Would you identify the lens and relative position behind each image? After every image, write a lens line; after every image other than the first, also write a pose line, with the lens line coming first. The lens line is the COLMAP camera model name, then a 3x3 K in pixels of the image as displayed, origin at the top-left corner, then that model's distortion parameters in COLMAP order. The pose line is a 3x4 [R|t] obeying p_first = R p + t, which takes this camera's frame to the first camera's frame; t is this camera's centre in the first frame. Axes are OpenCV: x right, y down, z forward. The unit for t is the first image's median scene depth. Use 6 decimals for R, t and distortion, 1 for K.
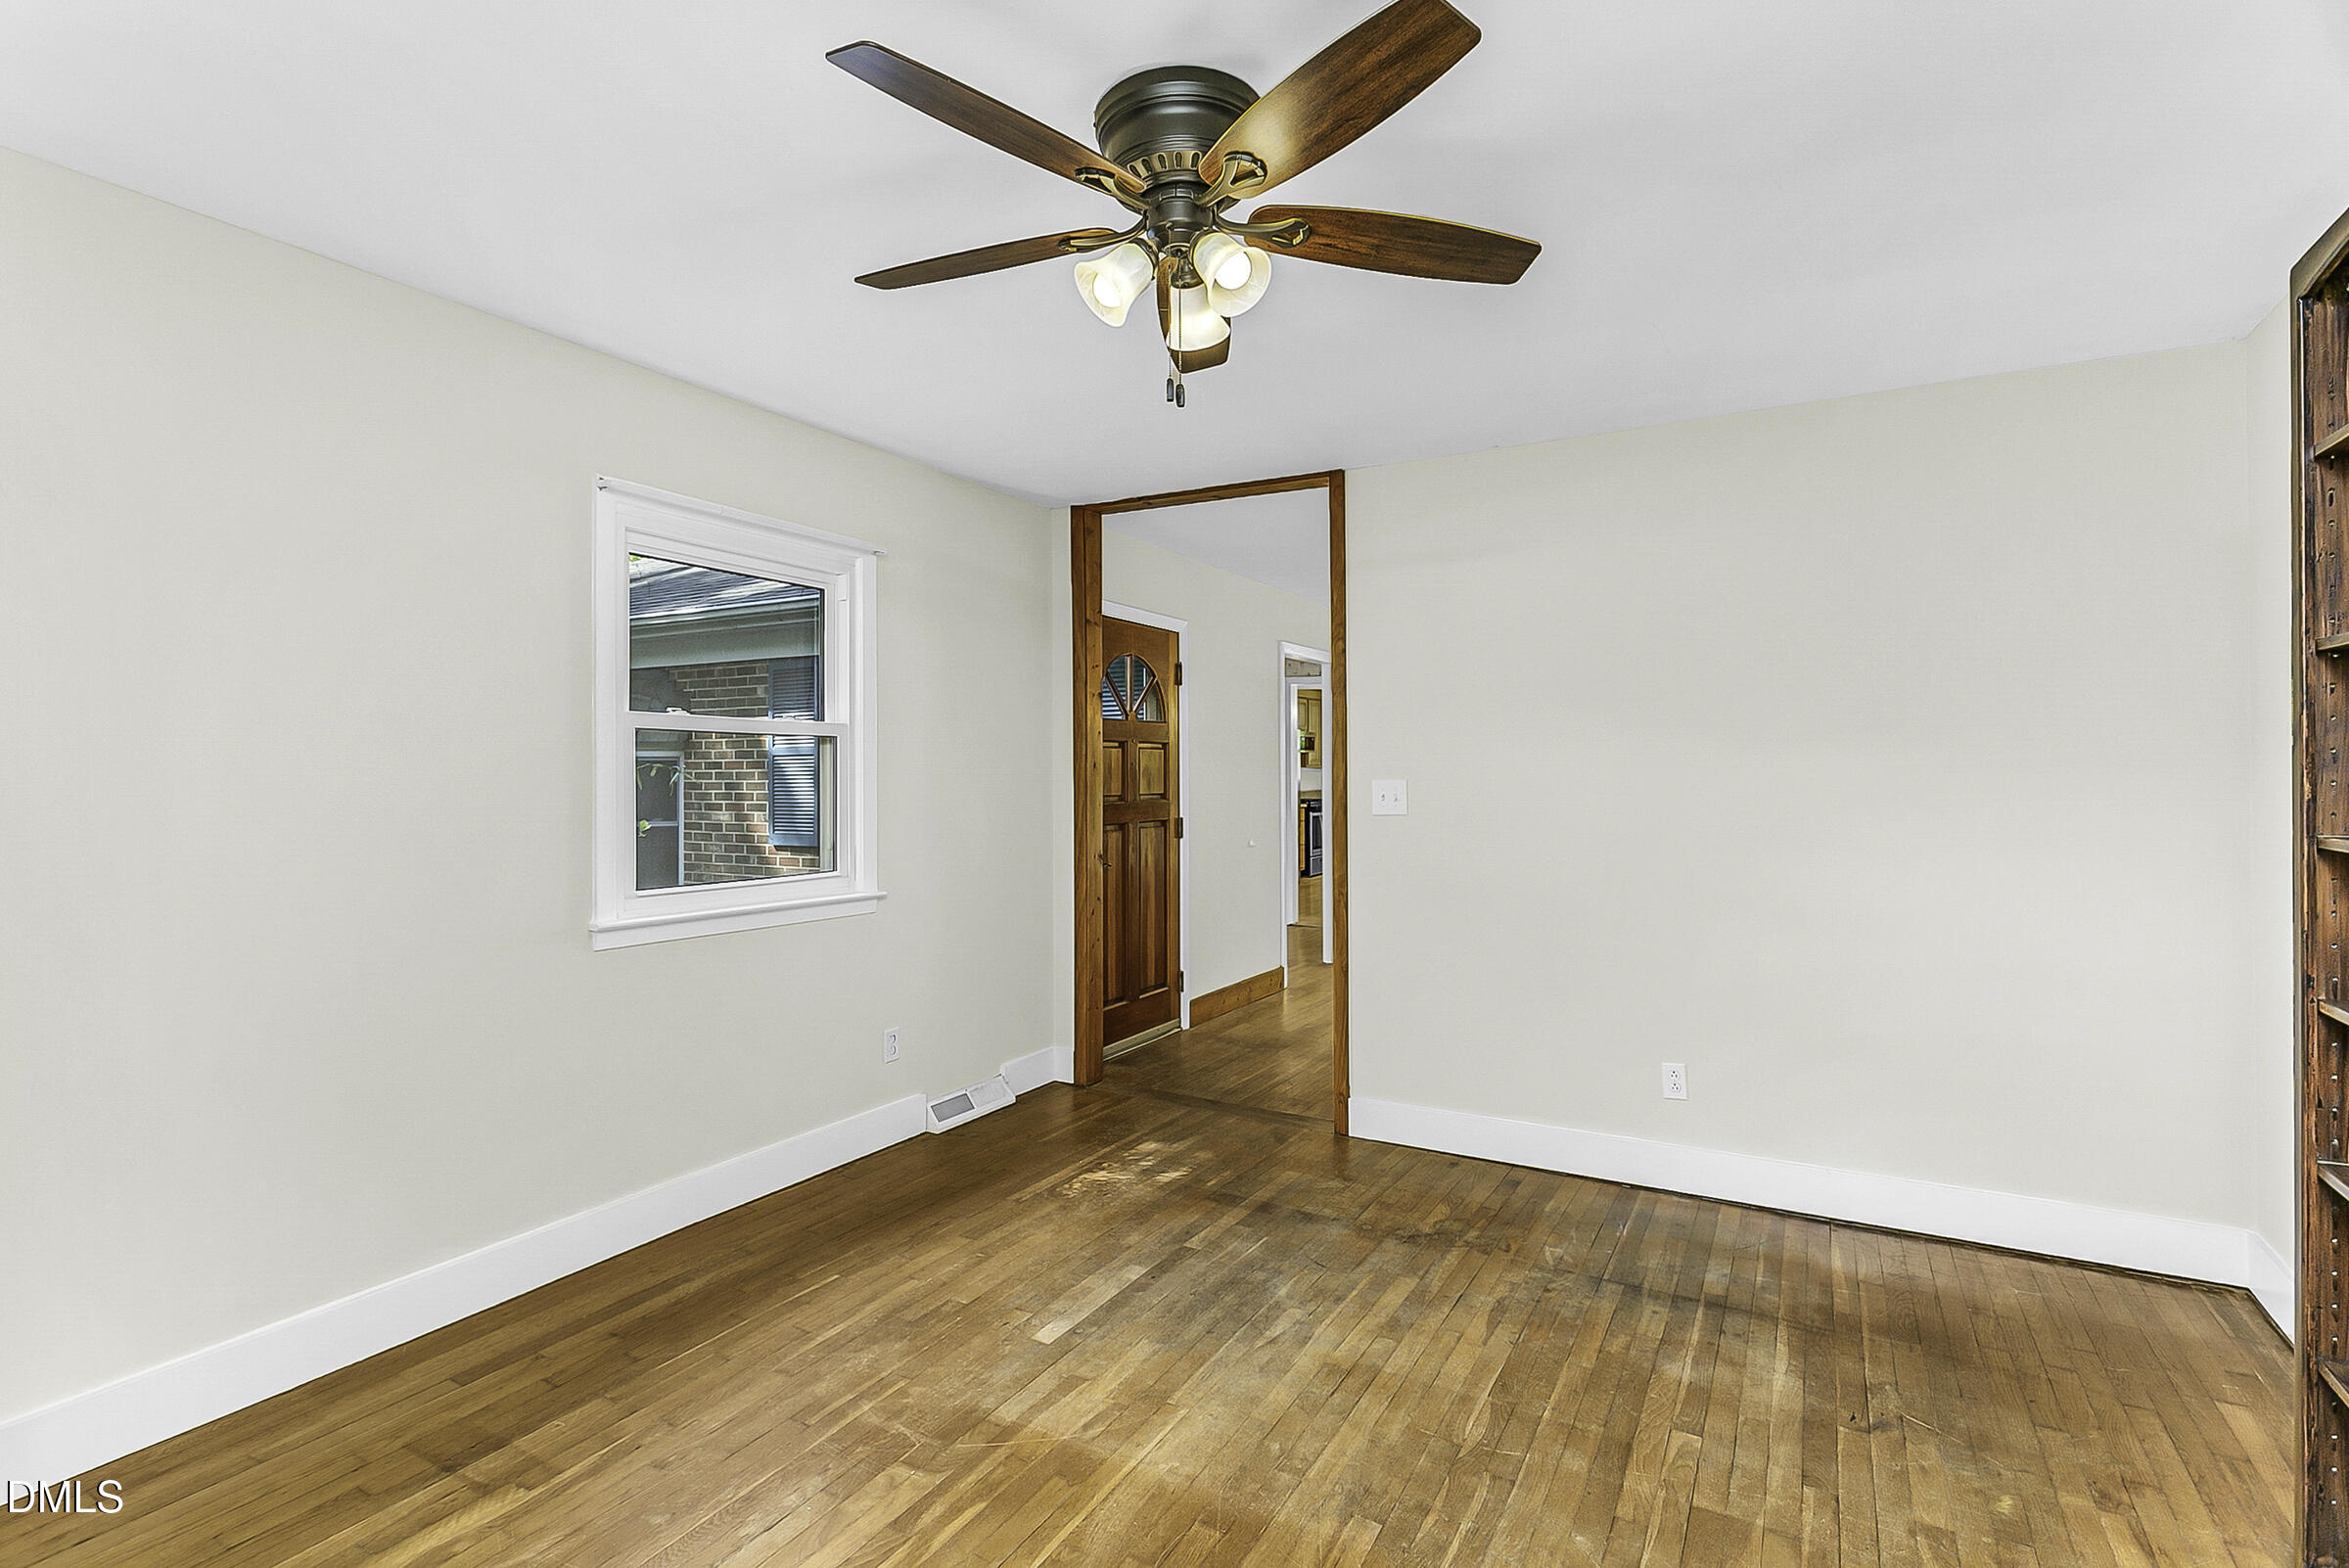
lens RADIAL K [[1123.8, 0, 1167.3], [0, 1123.8, 772.5], [0, 0, 1]] dist [0.007491, -0.002398]
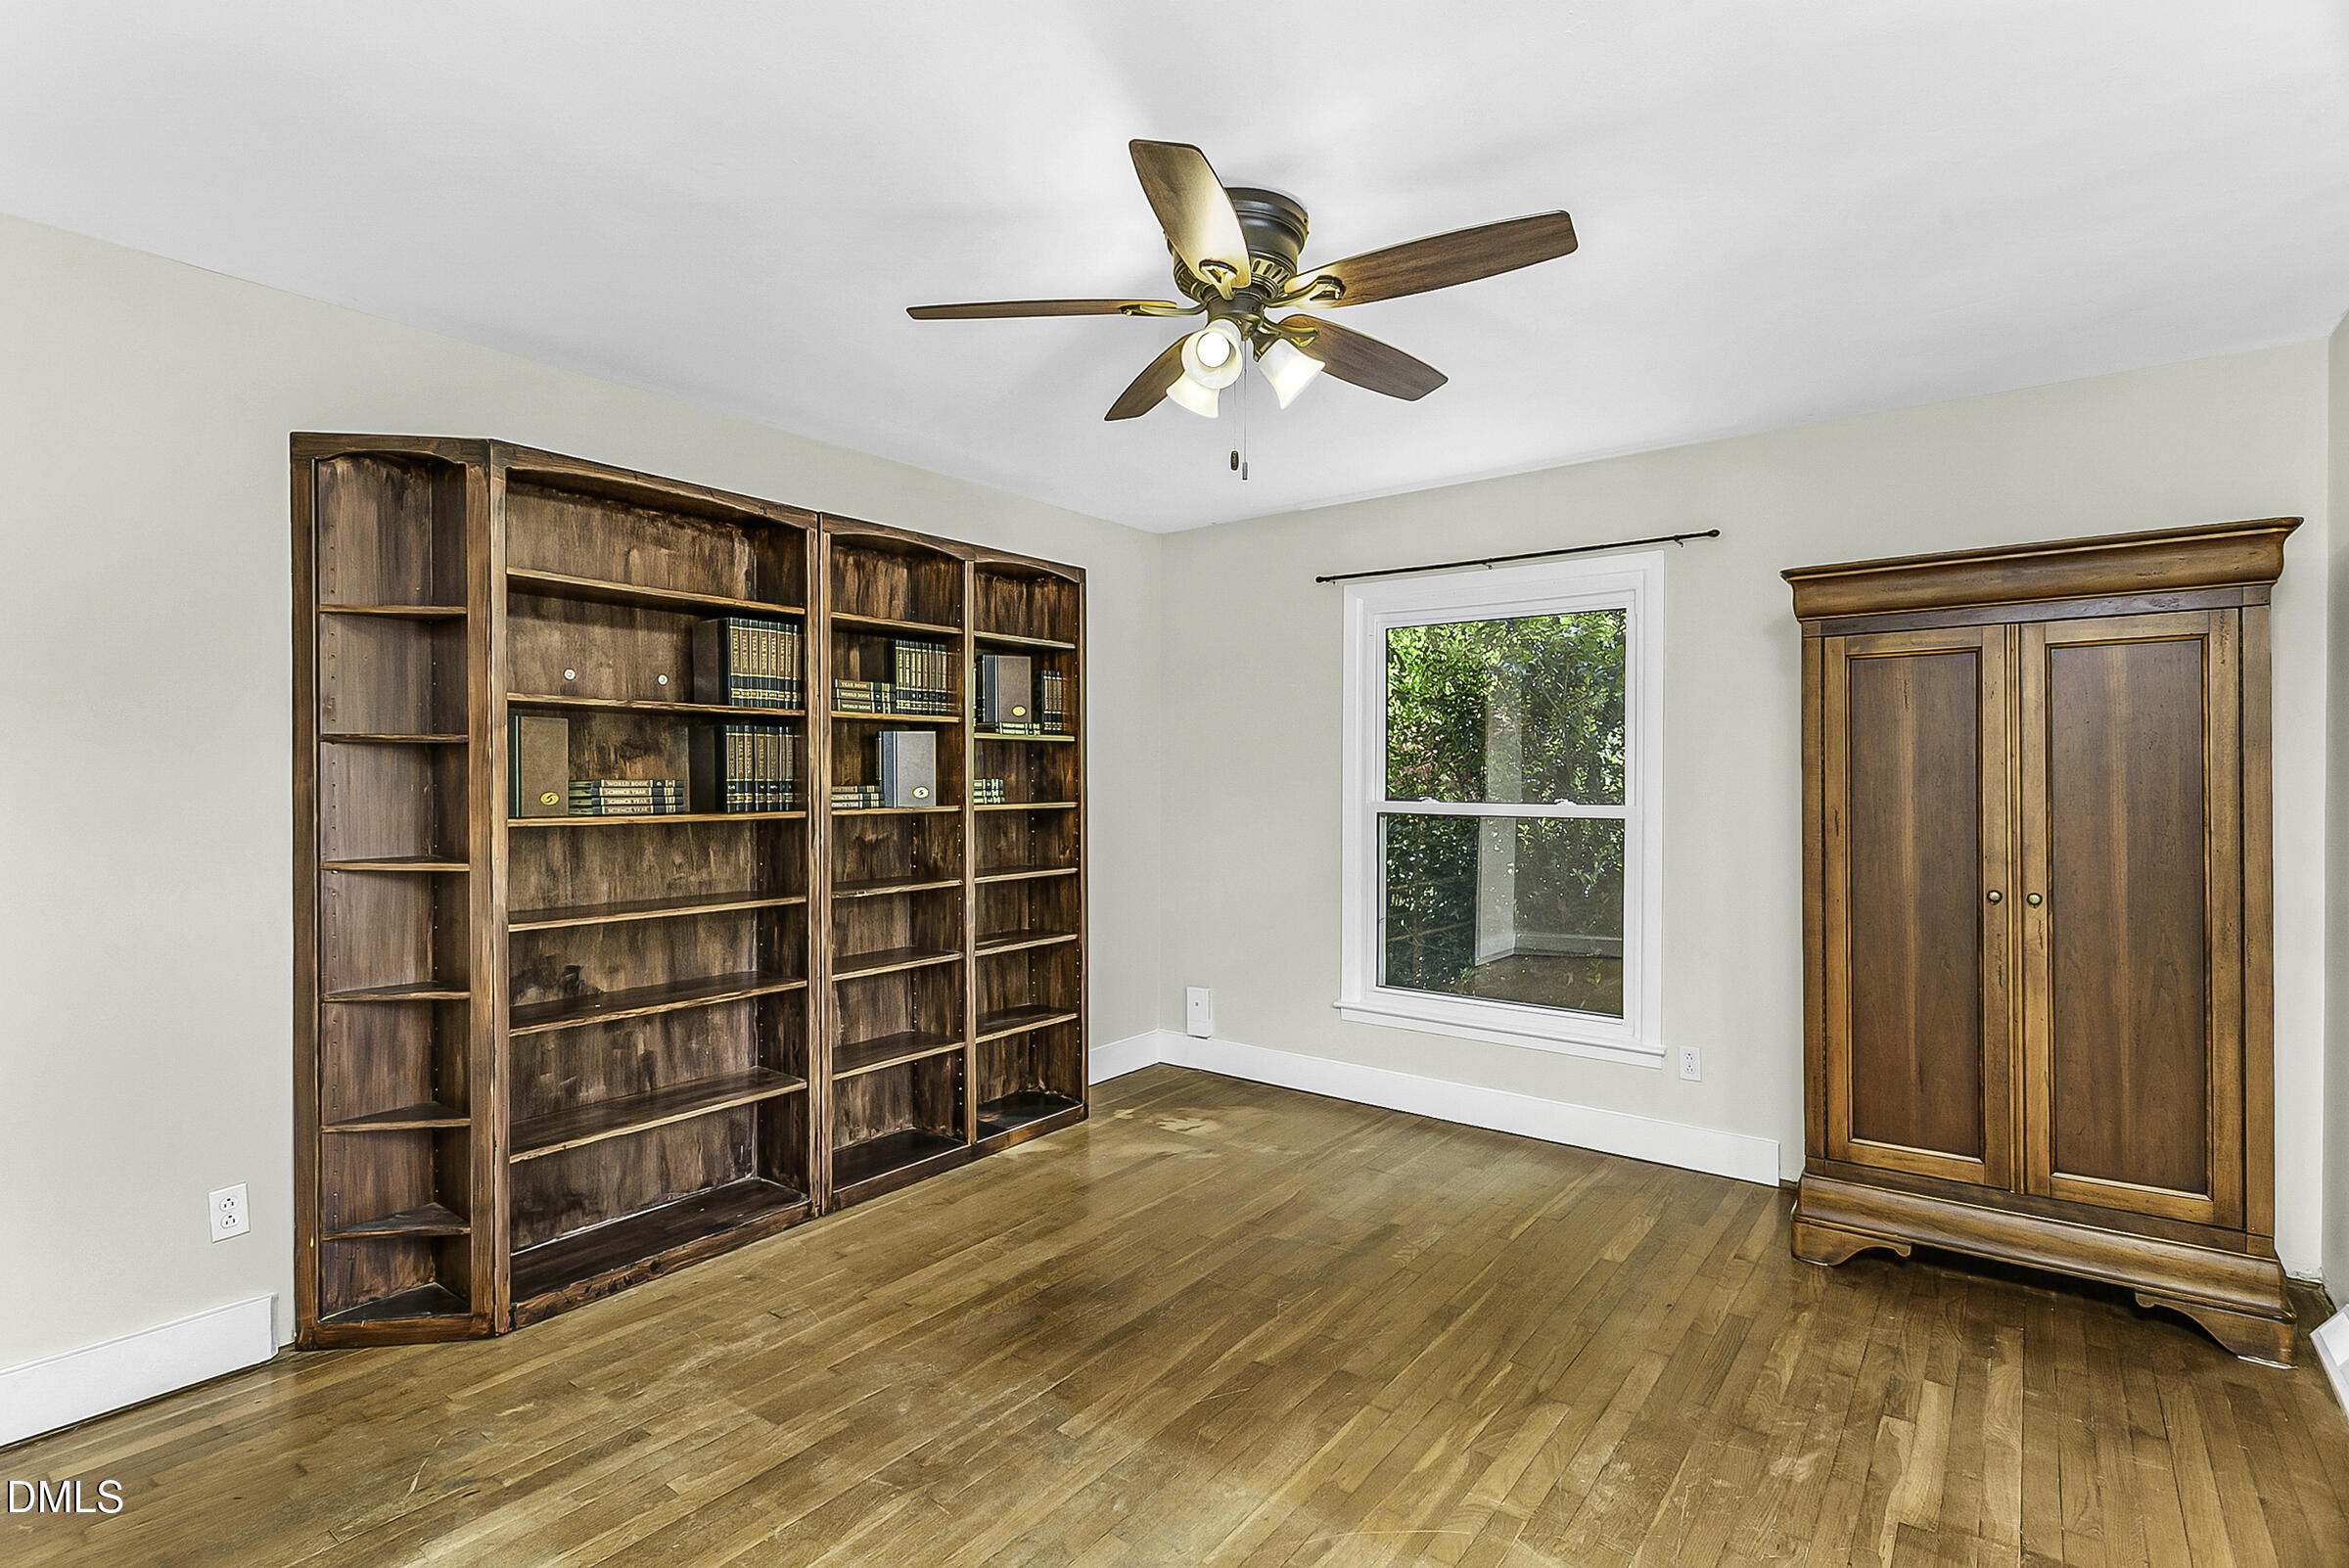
lens RADIAL K [[1123.8, 0, 1160.1], [0, 1123.8, 777.9], [0, 0, 1]] dist [0.007491, -0.002398]
pose [[-0.990719, -0.003233, 0.135890, -0.064709], [-0.004056, 0.999975, -0.005785, 0.004695], [-0.135868, -0.006283, -0.990707, 1.994300]]
